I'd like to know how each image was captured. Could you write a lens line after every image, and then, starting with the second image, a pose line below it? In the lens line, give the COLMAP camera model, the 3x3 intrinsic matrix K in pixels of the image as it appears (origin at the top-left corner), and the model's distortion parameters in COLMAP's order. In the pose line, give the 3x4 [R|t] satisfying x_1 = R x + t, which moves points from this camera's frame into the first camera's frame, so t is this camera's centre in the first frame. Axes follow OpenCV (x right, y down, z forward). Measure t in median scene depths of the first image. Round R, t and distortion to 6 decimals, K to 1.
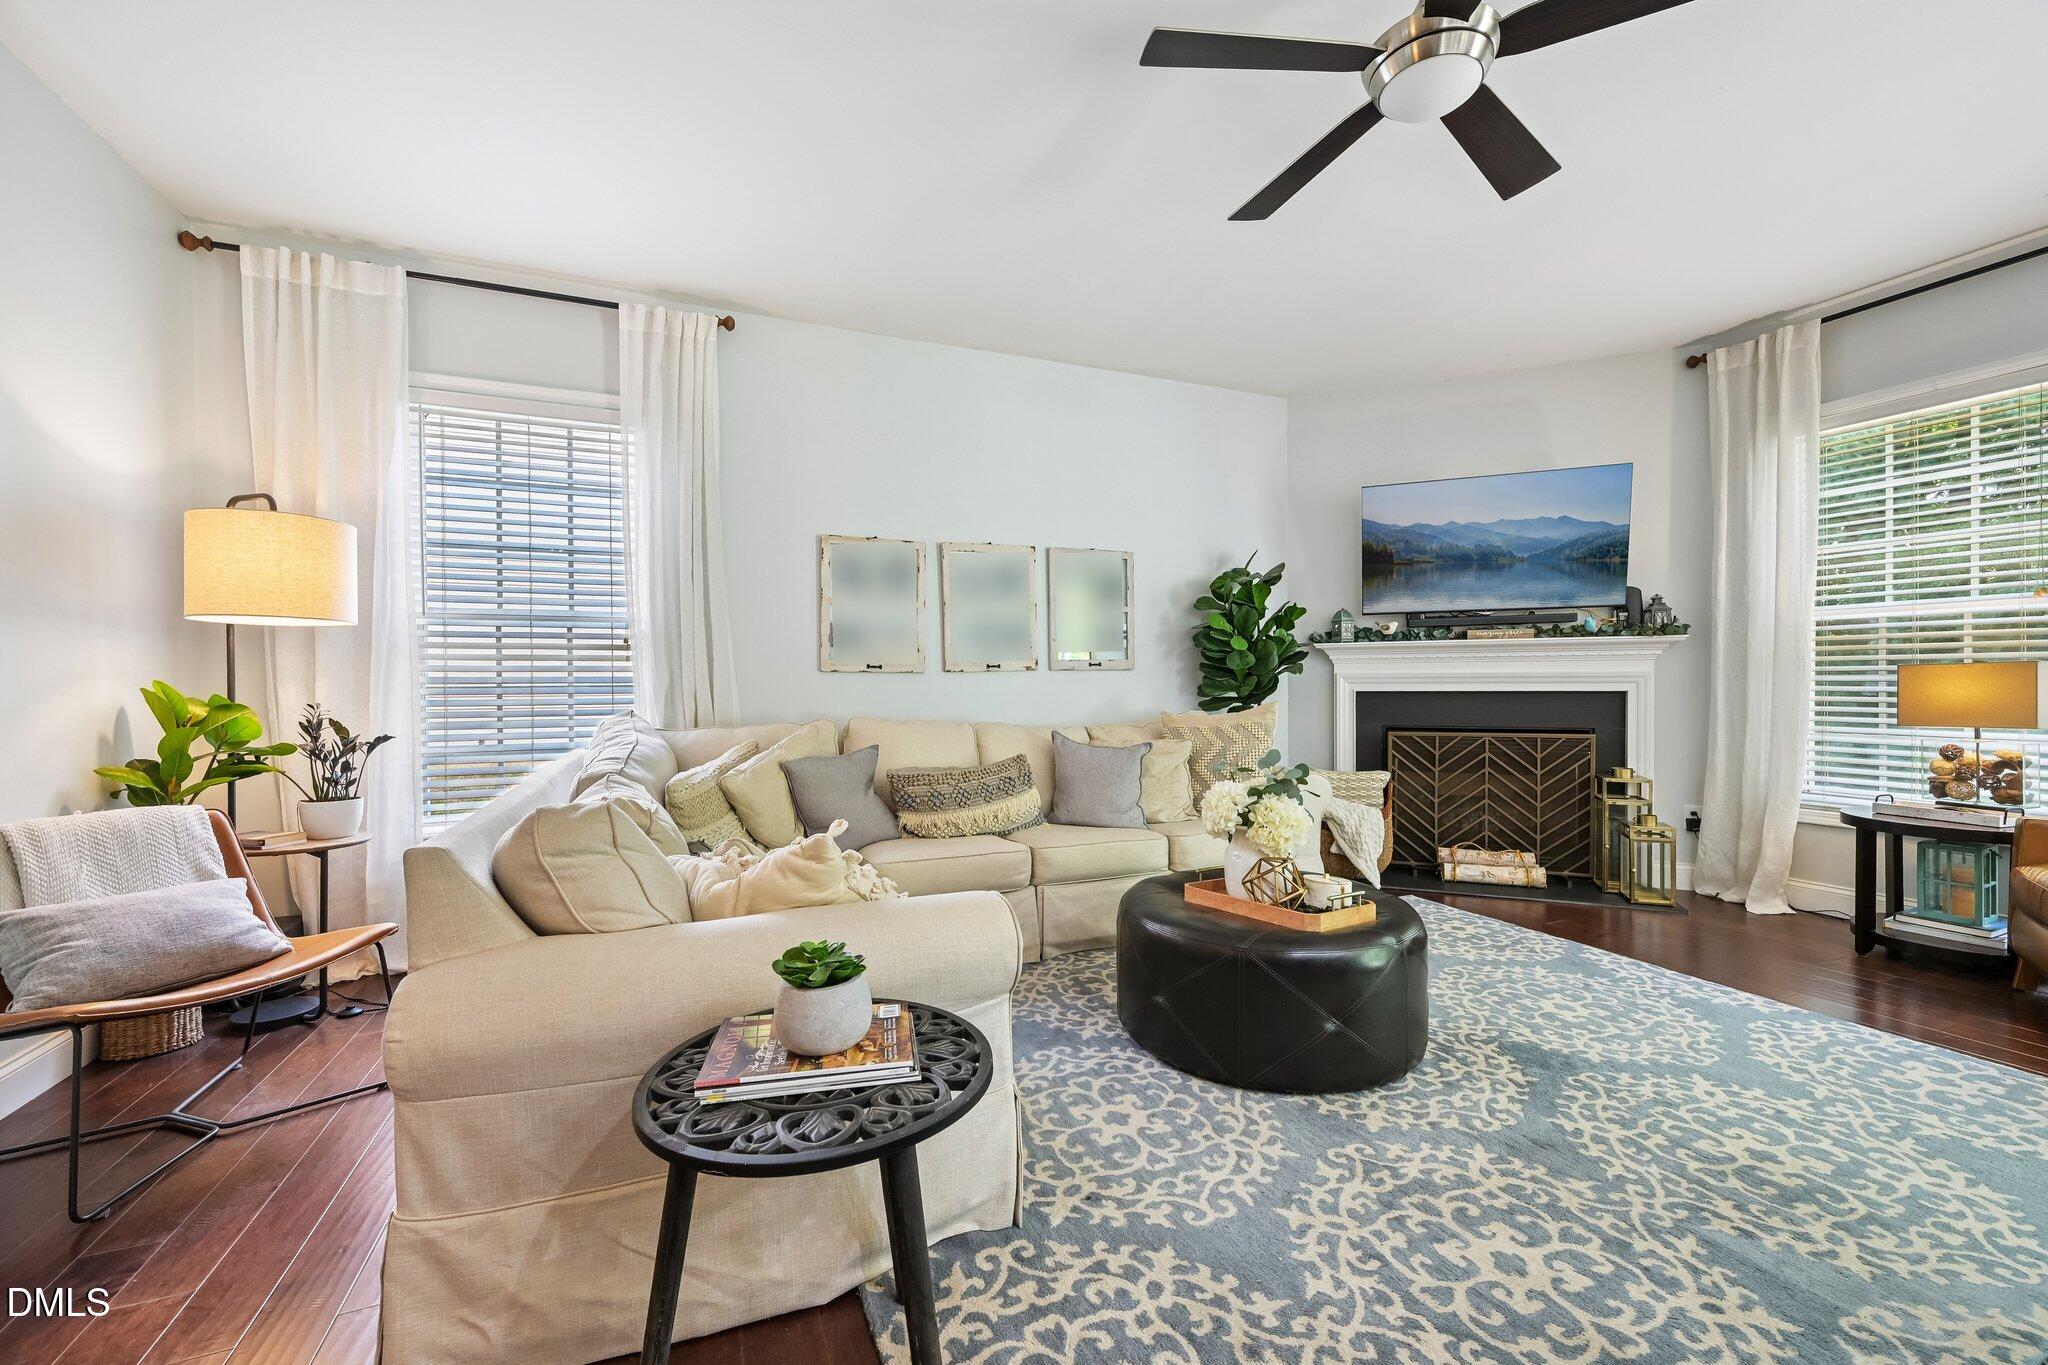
lens RADIAL K [[822.8, 0, 1019.8], [0, 822.8, 690.2], [0, 0, 1]] dist [-0.001063, -0.000179]
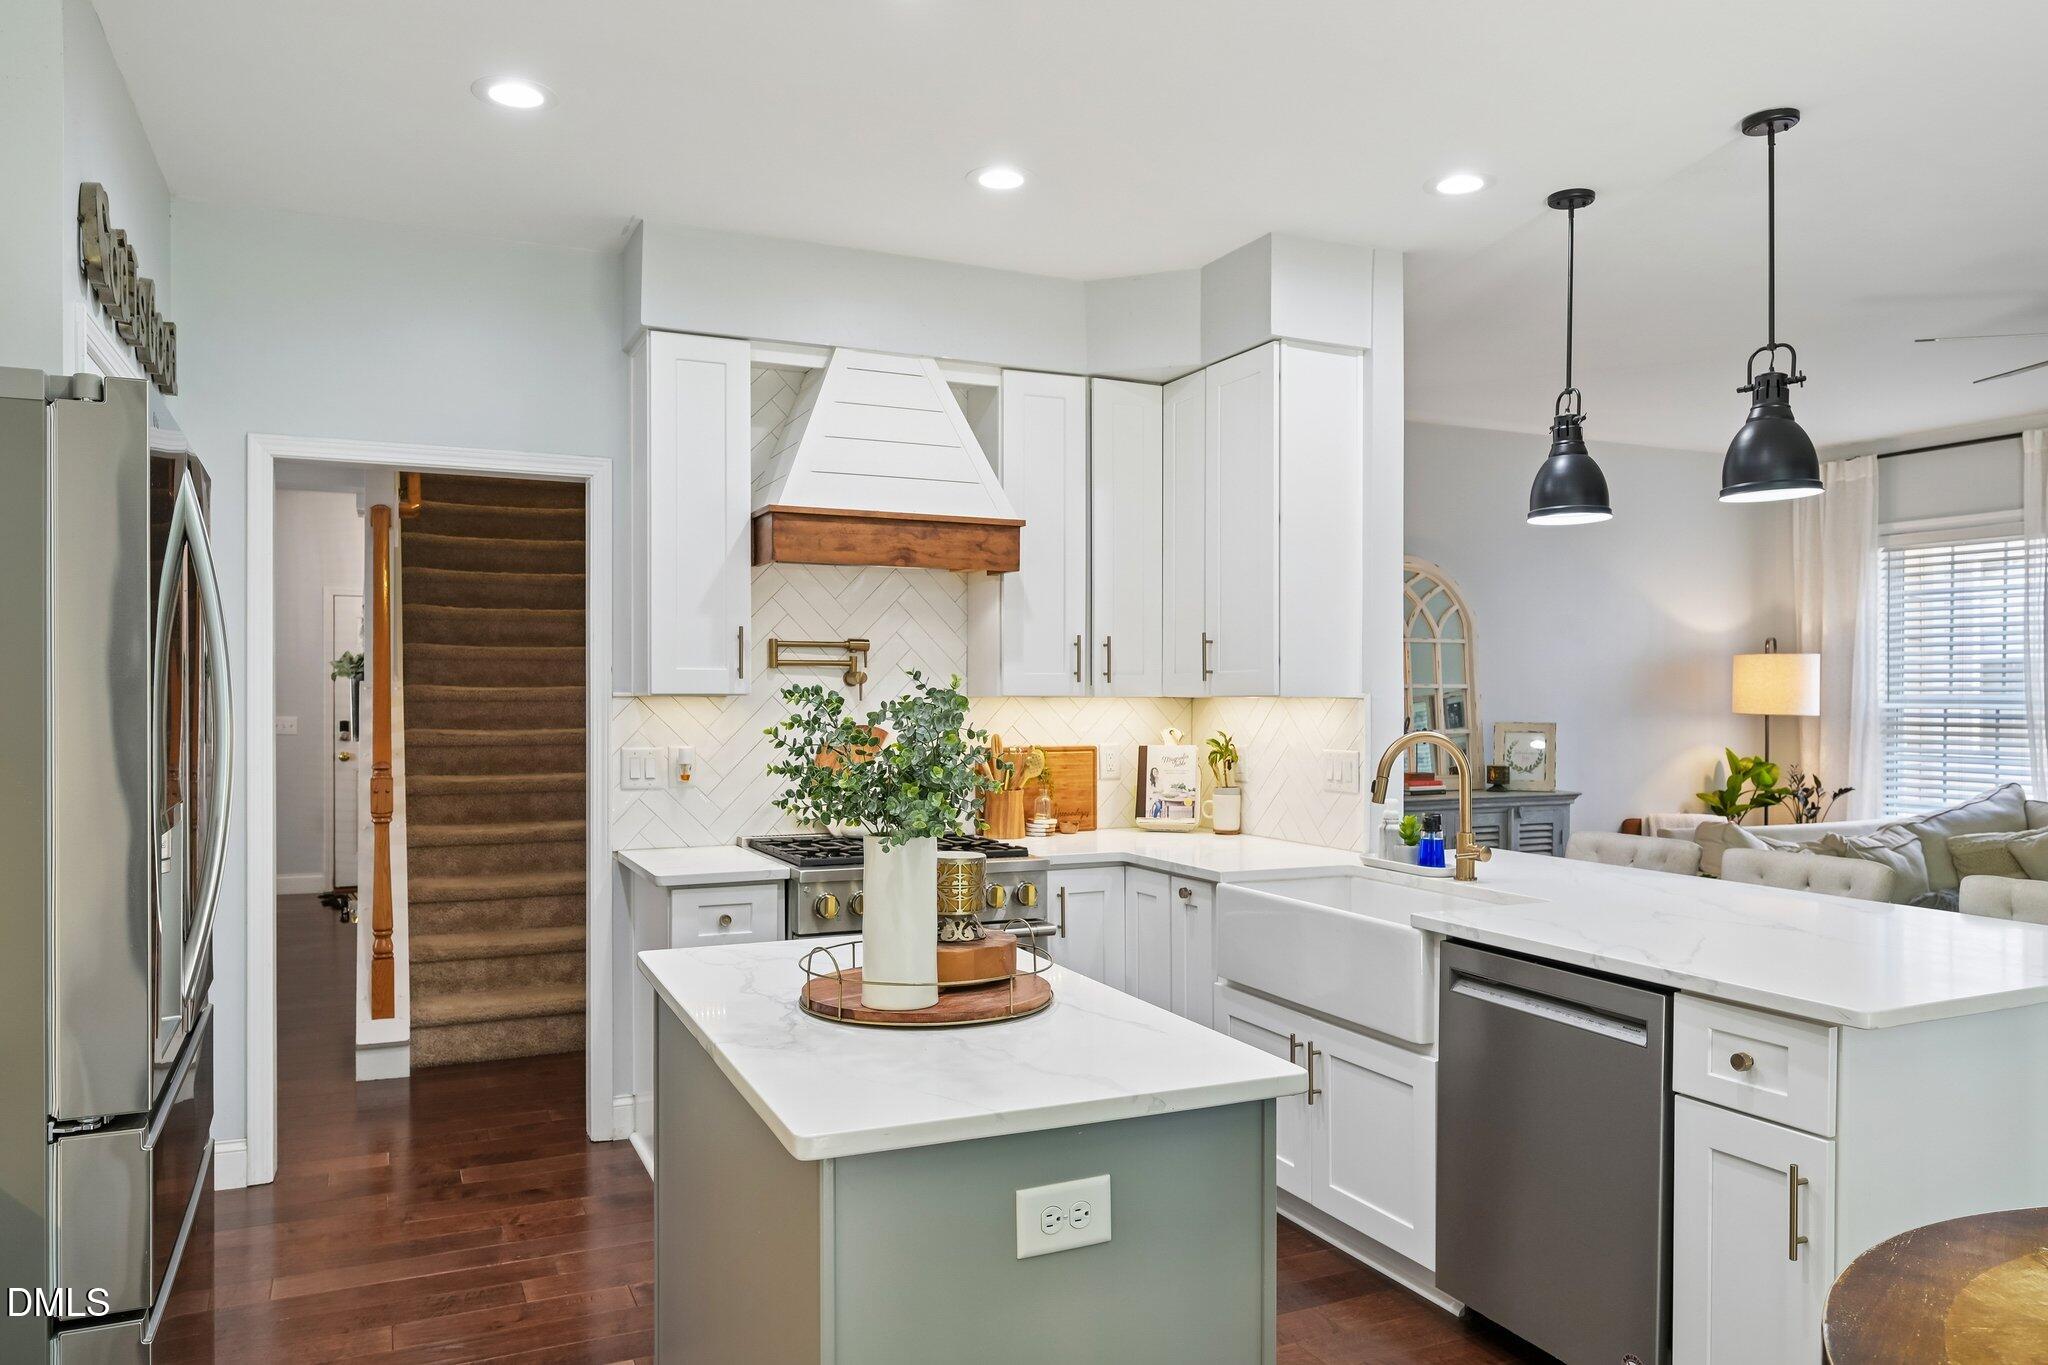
lens RADIAL K [[1407.1, 0, 1024.3], [0, 1407.1, 702.1], [0, 0, 1]] dist [-0.004233, -0.001836]
pose [[0.032436, 0.014084, -0.999375, 1.587090], [-0.009605, 0.999859, 0.013779, -0.111344], [0.999428, 0.009152, 0.032567, -0.515859]]
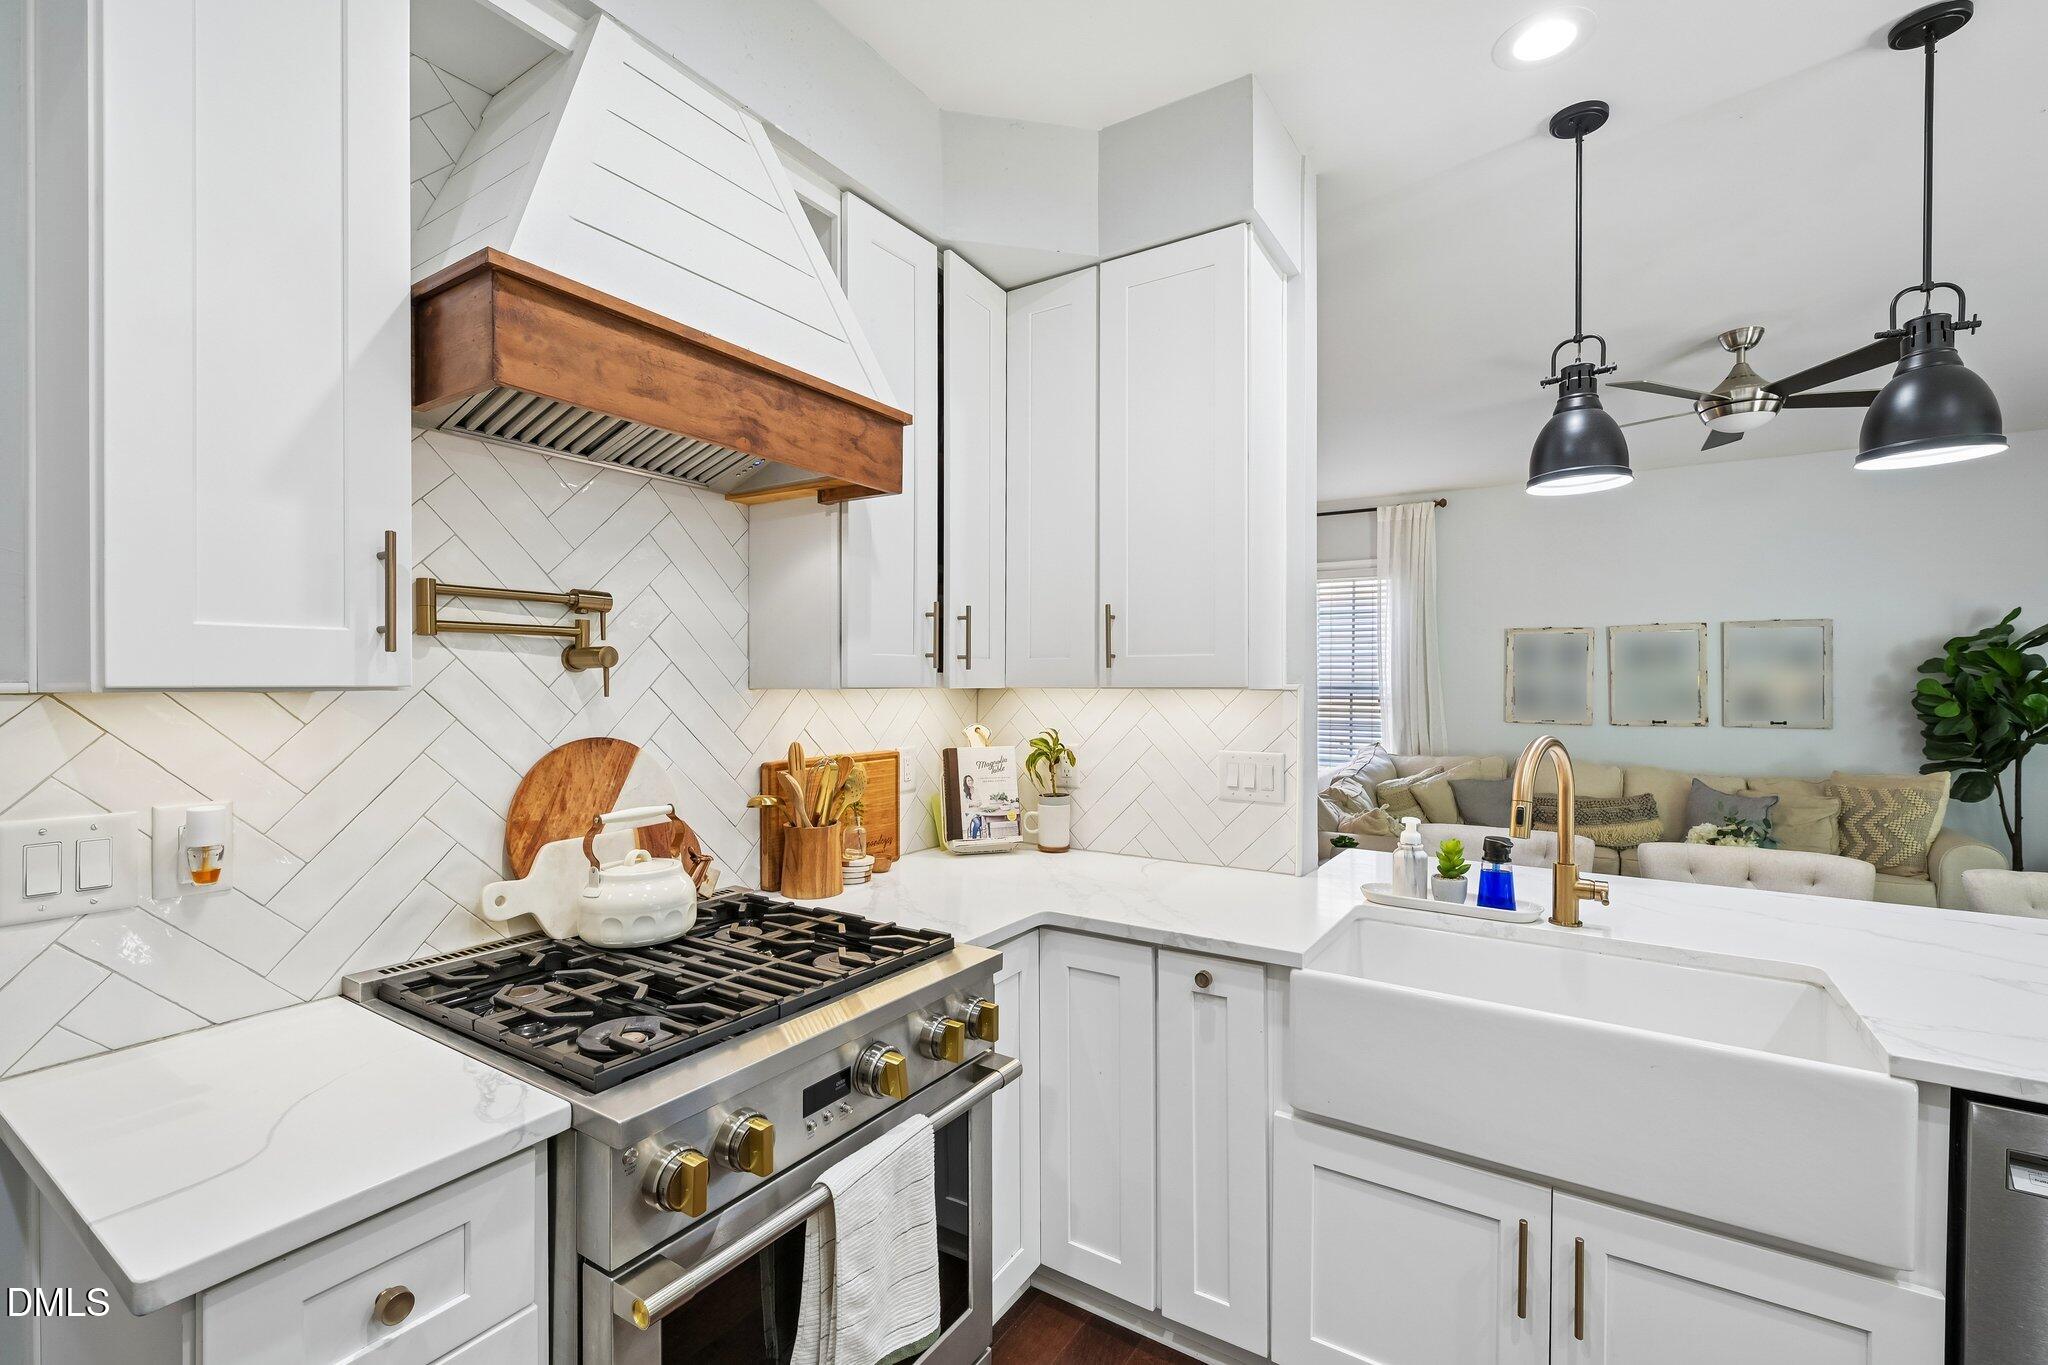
lens RADIAL K [[884.4, 0, 1024.0], [0, 884.4, 682.5], [0, 0, 1]] dist [-0.002586, -0.000095]
pose [[0.561561, 0.010925, -0.827363, 0.704125], [-0.014290, 0.999892, 0.003504, -0.104922], [0.827312, 0.009855, 0.561656, -0.726658]]
